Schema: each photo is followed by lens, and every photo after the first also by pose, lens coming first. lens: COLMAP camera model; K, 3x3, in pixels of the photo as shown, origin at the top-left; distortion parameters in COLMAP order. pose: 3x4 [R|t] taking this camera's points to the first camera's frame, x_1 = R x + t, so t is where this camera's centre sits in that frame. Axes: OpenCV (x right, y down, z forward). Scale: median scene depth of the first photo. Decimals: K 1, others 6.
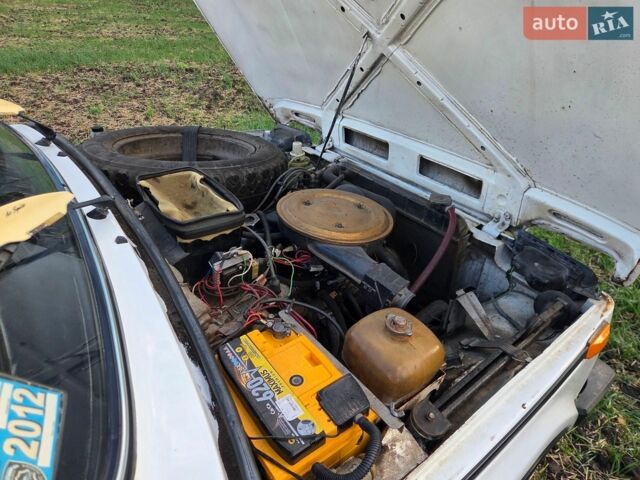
lens RADIAL K [[429.4, 0, 321.2], [0, 429.4, 241.5], [0, 0, 1]] dist [0.077446, -0.066284]
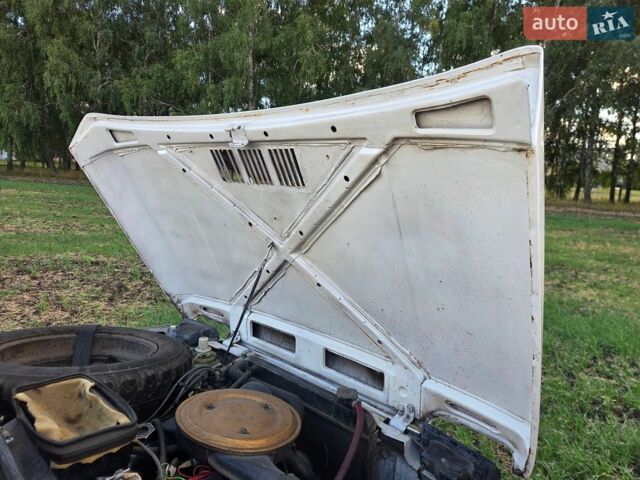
lens RADIAL K [[429.4, 0, 321.2], [0, 429.4, 241.5], [0, 0, 1]] dist [0.077446, -0.066284]
pose [[0.979310, 0.022065, 0.201160, 0.004916], [0.062894, 0.911625, -0.406182, -0.013604], [-0.192345, 0.410430, 0.891376, -0.040168]]
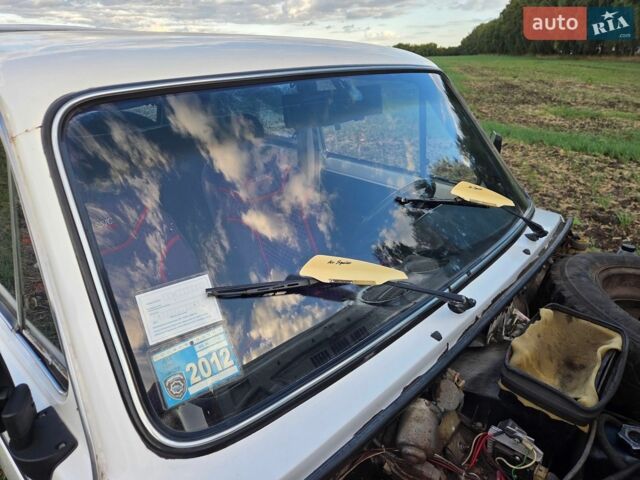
lens RADIAL K [[429.4, 0, 321.2], [0, 429.4, 241.5], [0, 0, 1]] dist [0.077446, -0.066284]
pose [[0.166681, 0.361052, -0.917529, 0.209898], [-0.515106, 0.825354, 0.231204, -0.164757], [0.840763, 0.434087, 0.323551, 0.189731]]
